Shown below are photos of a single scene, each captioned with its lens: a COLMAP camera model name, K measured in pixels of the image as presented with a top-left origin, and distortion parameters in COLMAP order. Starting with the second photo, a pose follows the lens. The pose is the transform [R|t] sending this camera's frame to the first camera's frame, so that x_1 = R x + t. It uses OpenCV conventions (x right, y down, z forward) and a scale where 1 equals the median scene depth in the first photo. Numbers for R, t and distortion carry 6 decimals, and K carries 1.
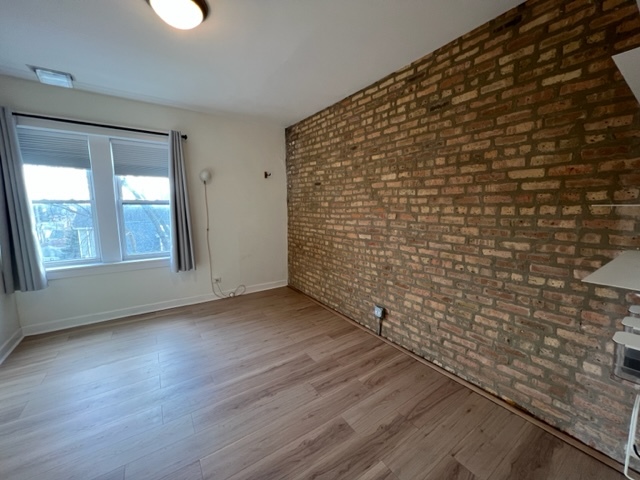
lens RADIAL K [[255.7, 0, 320.9], [0, 255.7, 240.0], [0, 0, 1]] dist [-0.000058, -0.000643]
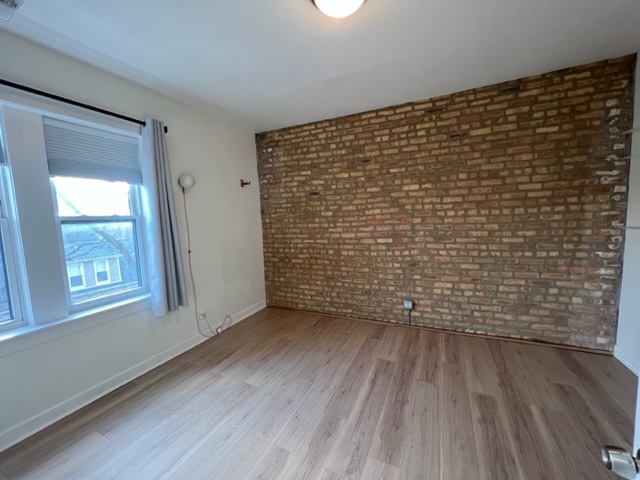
lens RADIAL K [[255.7, 0, 320.7], [0, 255.7, 239.9], [0, 0, 1]] dist [-0.000058, -0.000643]
pose [[0.859571, -0.083317, 0.504179, -0.853507], [0.107169, 0.994070, -0.018440, -0.033937], [-0.499652, 0.069882, 0.863403, 0.245236]]
